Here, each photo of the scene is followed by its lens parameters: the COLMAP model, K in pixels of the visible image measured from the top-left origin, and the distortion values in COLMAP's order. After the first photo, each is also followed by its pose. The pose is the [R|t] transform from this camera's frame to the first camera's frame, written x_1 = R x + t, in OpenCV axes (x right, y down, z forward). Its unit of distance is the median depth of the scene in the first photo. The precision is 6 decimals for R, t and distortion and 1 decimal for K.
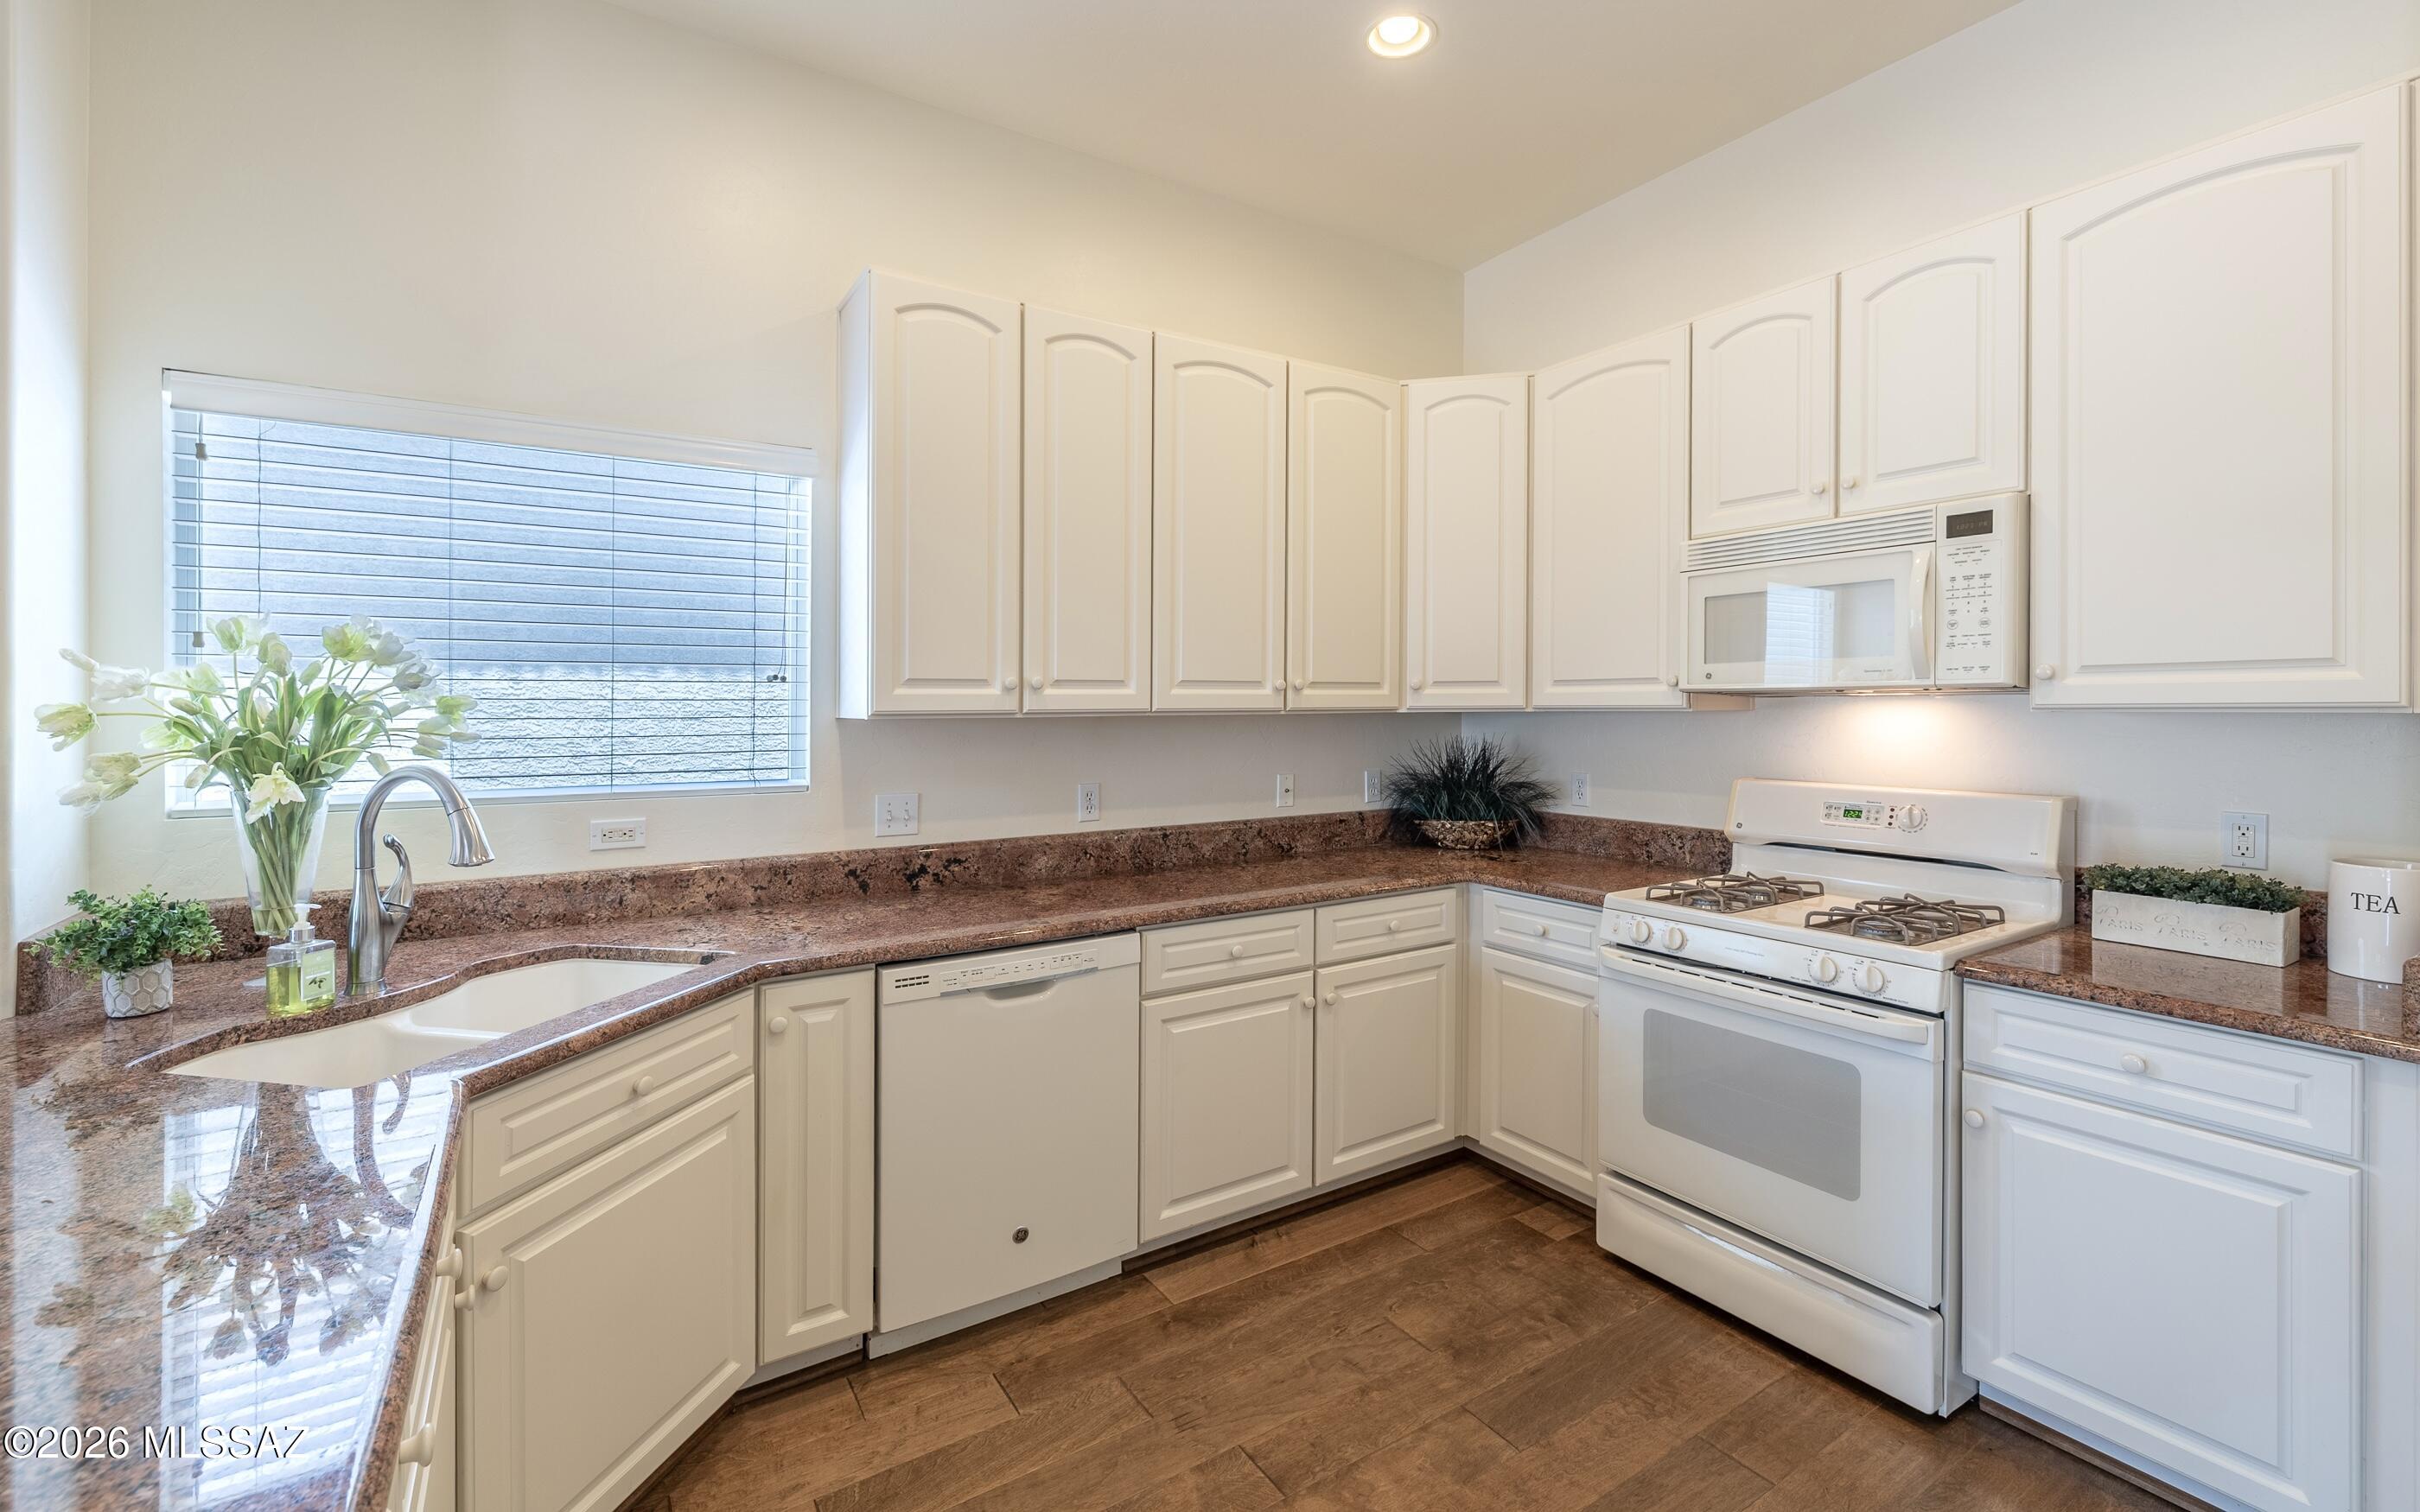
lens RADIAL K [[1012.6, 0, 1202.0], [0, 1012.6, 688.4], [0, 0, 1]] dist [0.000247, 0.000144]
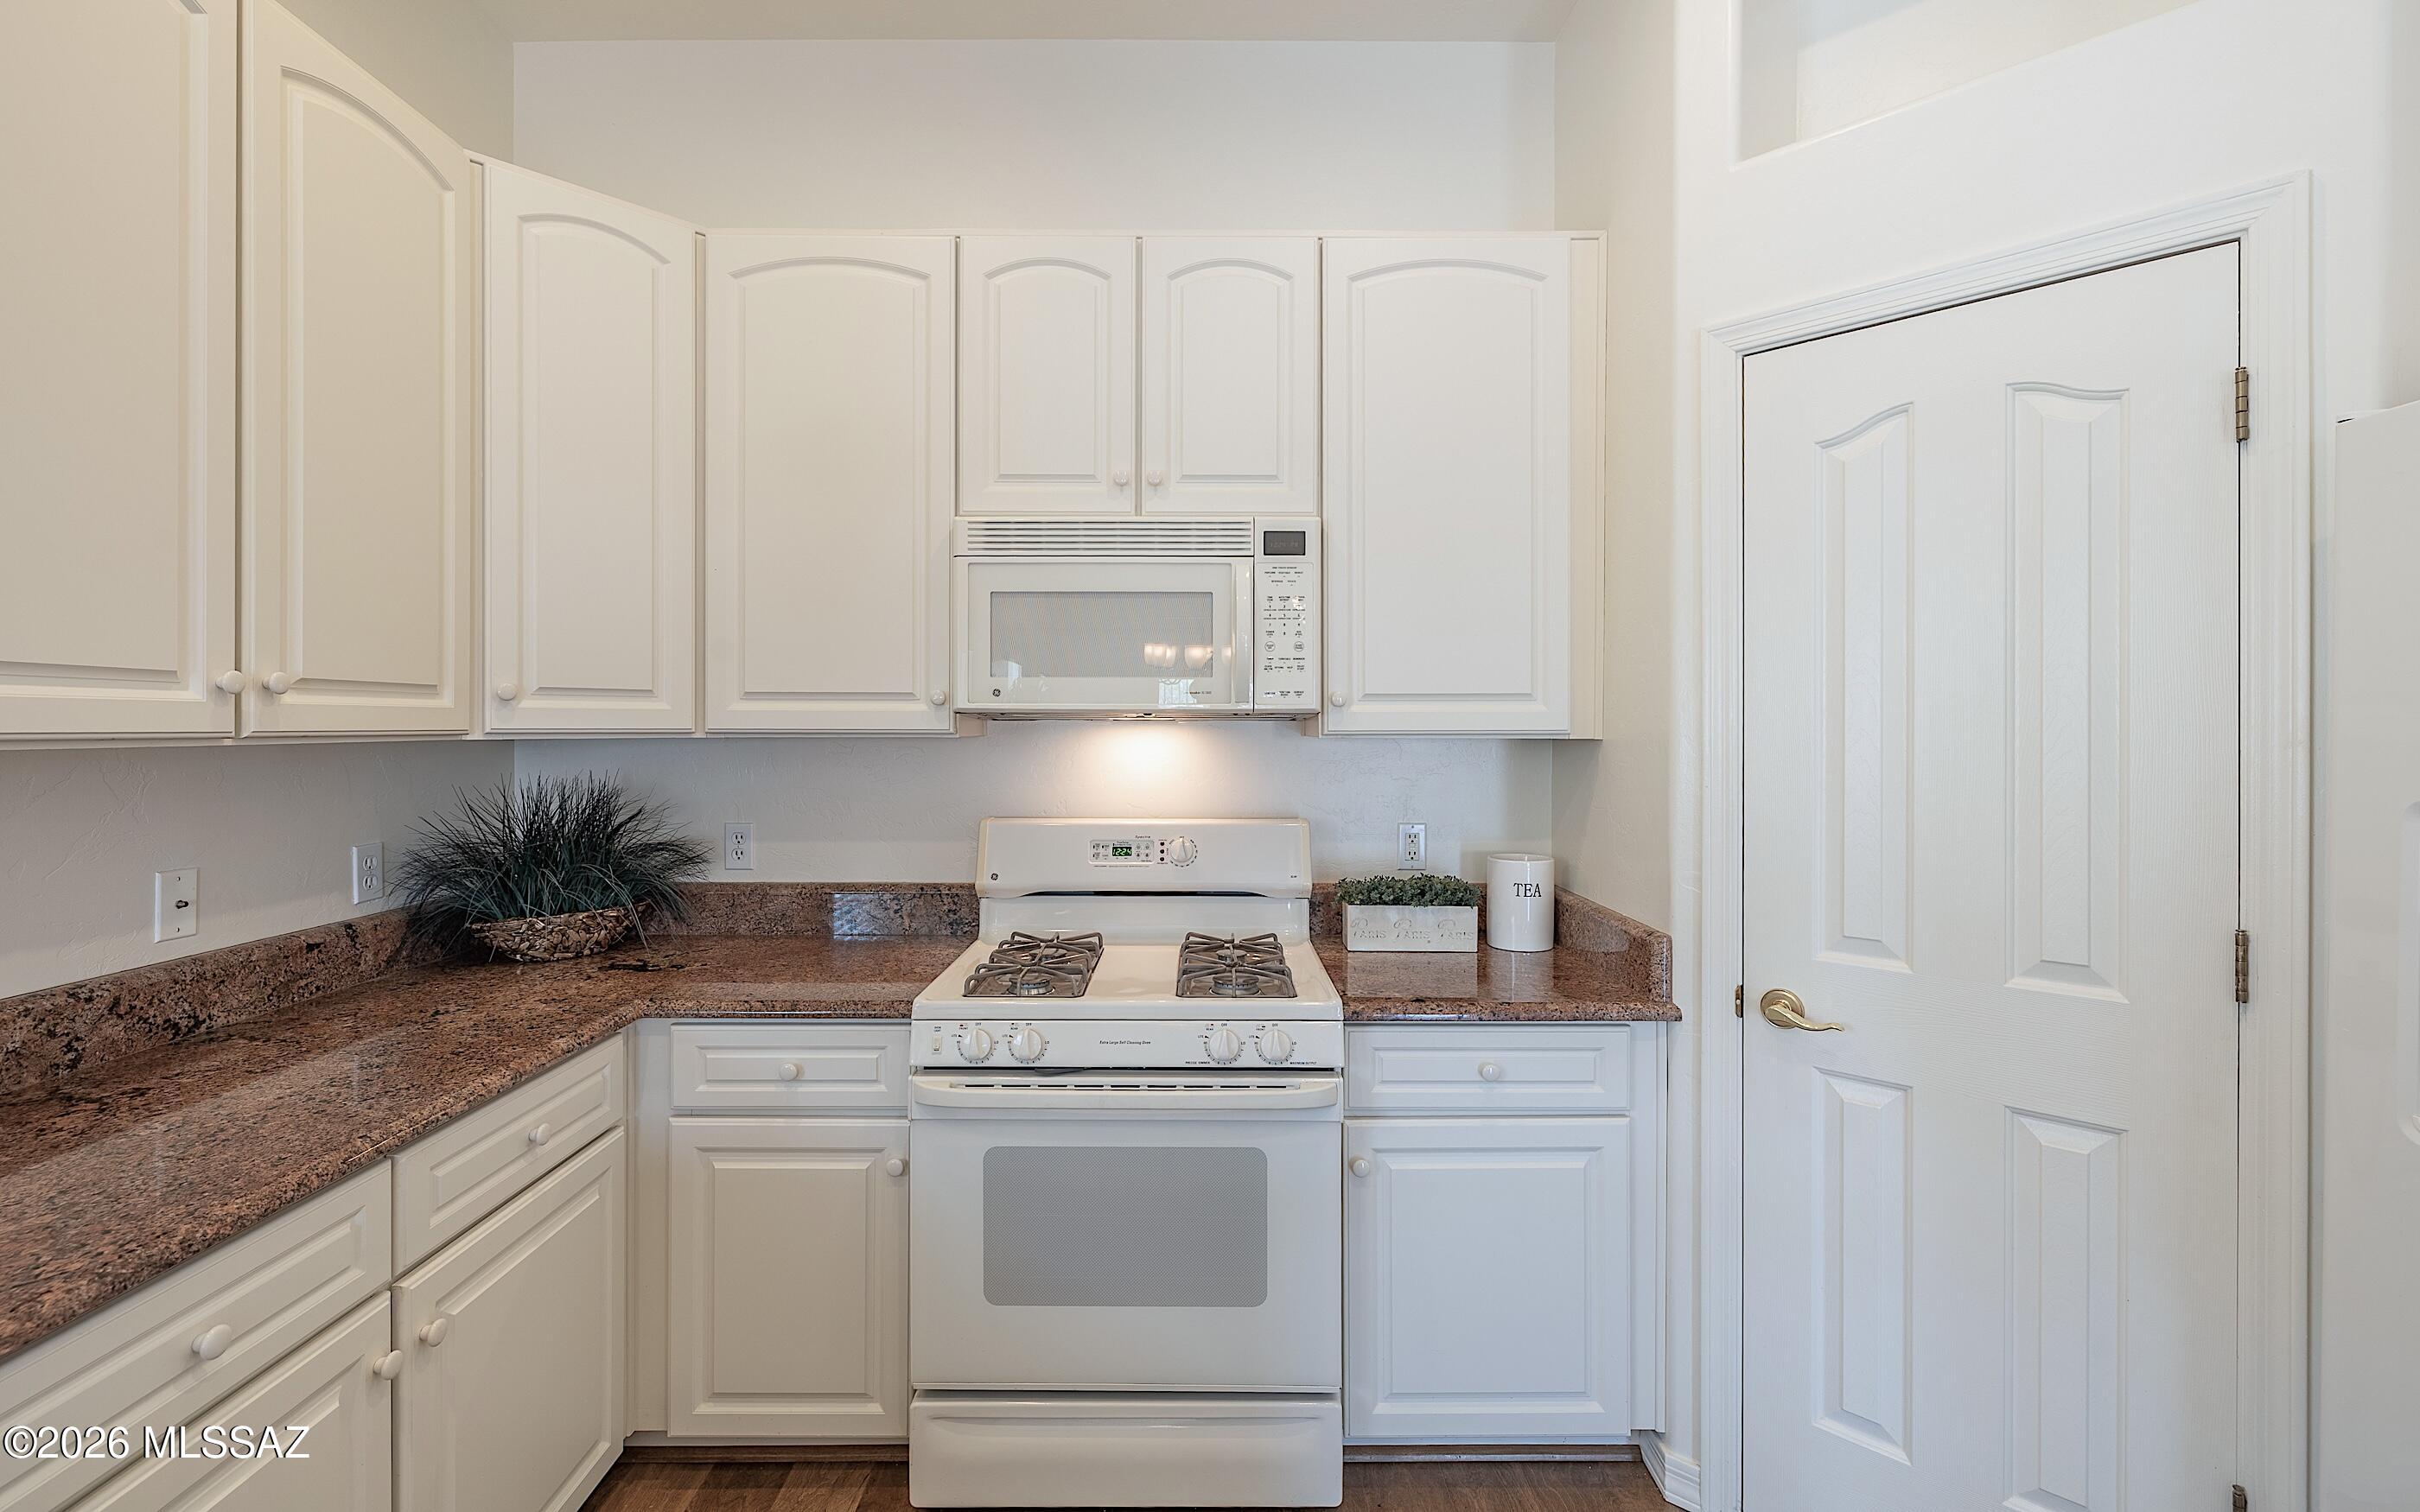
lens RADIAL K [[1043.8, 0, 1204.0], [0, 1043.8, 737.0], [0, 0, 1]] dist [-0.001725, -0.000102]
pose [[0.529997, -0.002067, 0.847997, -0.097343], [-0.019274, 0.999709, 0.014483, 0.007125], [-0.847781, -0.024021, 0.529803, 0.419086]]
